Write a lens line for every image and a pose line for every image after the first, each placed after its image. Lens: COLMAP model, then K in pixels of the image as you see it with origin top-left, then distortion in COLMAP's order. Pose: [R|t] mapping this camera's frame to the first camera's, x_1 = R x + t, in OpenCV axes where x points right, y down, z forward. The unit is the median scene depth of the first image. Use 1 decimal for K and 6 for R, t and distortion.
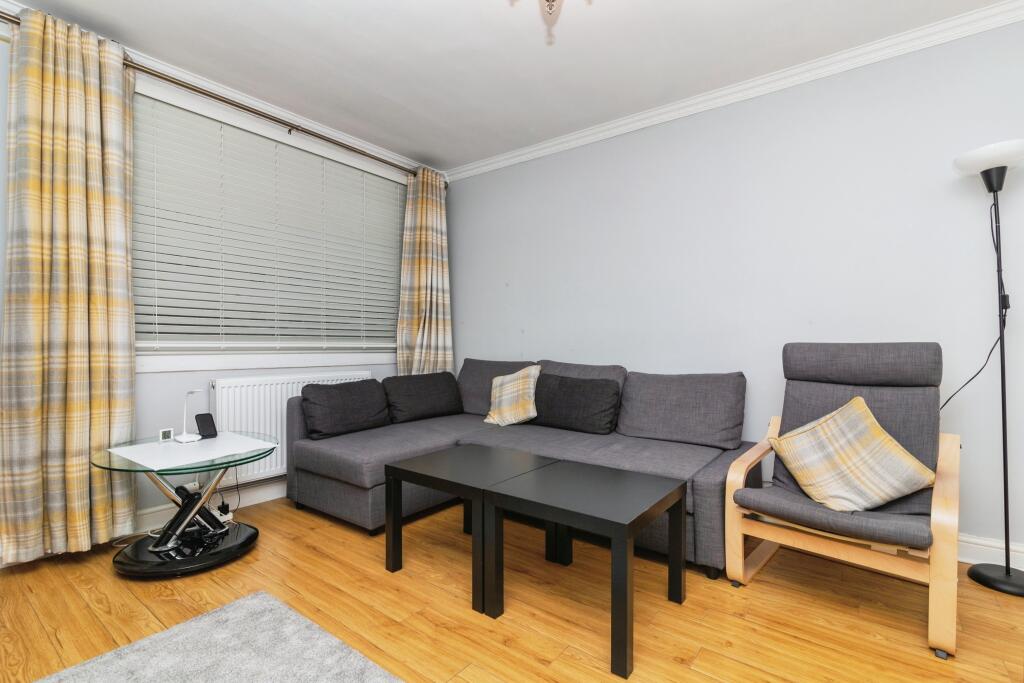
lens RADIAL K [[484.9, 0, 512.0], [0, 484.9, 341.5], [0, 0, 1]] dist [0.021007, -0.000188]
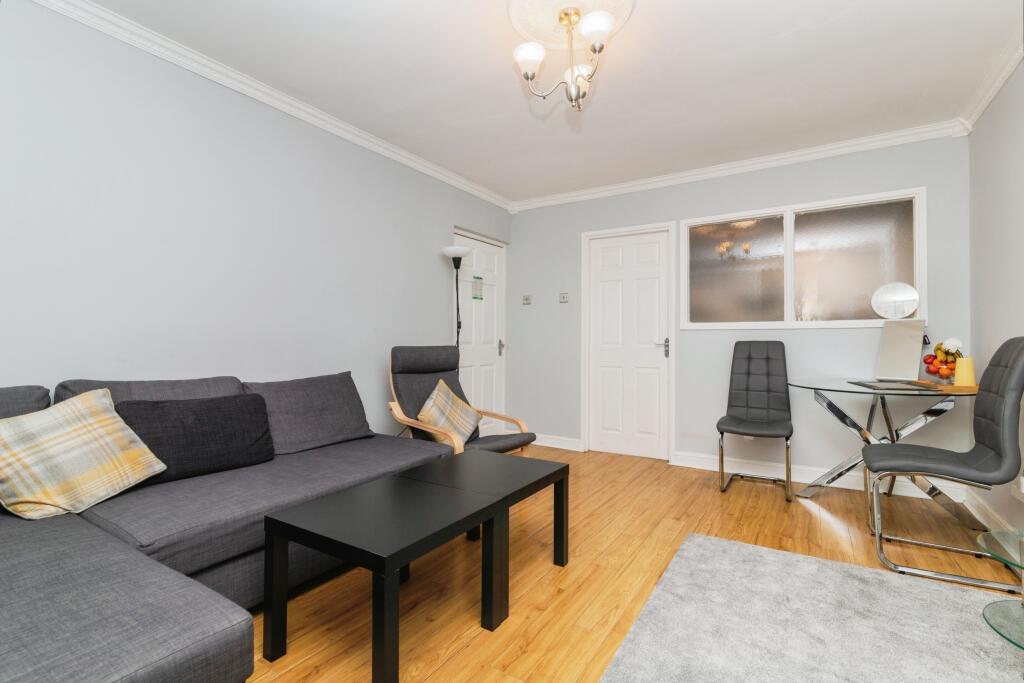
lens RADIAL K [[466.2, 0, 512.0], [0, 466.2, 341.5], [0, 0, 1]] dist [-0.001122, 0.000164]
pose [[-0.092480, -0.003801, 0.995707, -0.745680], [-0.008760, 0.999957, 0.003004, -0.017023], [-0.995676, -0.008445, -0.092509, 0.791383]]
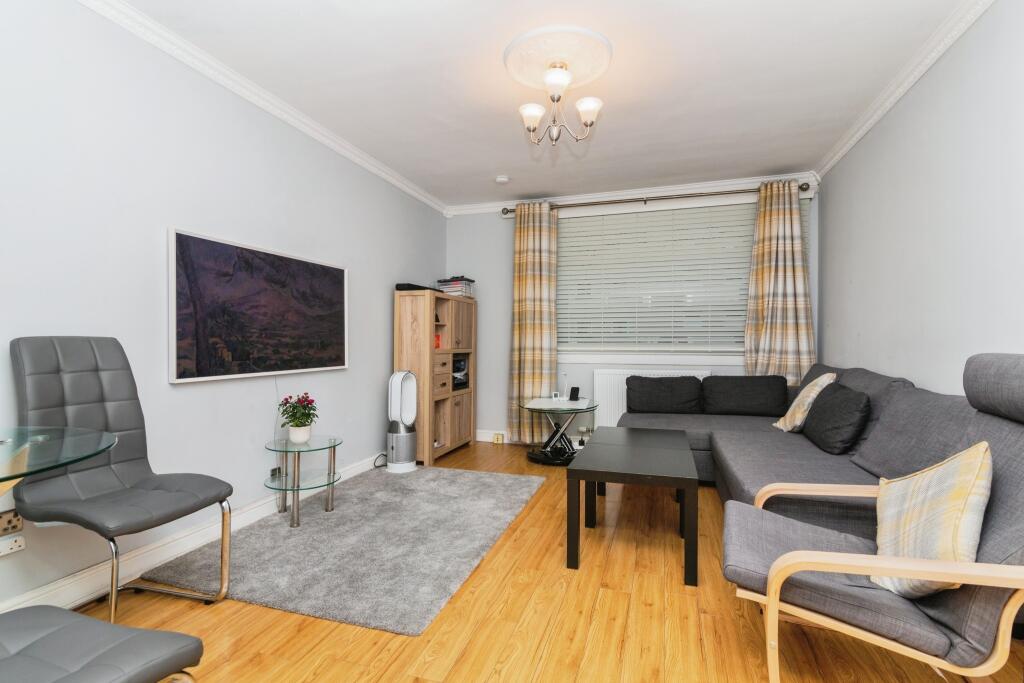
lens RADIAL K [[466.2, 0, 512.0], [0, 466.2, 341.5], [0, 0, 1]] dist [-0.001122, 0.000164]
pose [[0.341414, -0.006055, -0.939894, 0.937257], [0.008376, 0.999959, -0.003399, -0.017263], [0.939876, -0.006712, 0.341451, 0.199912]]
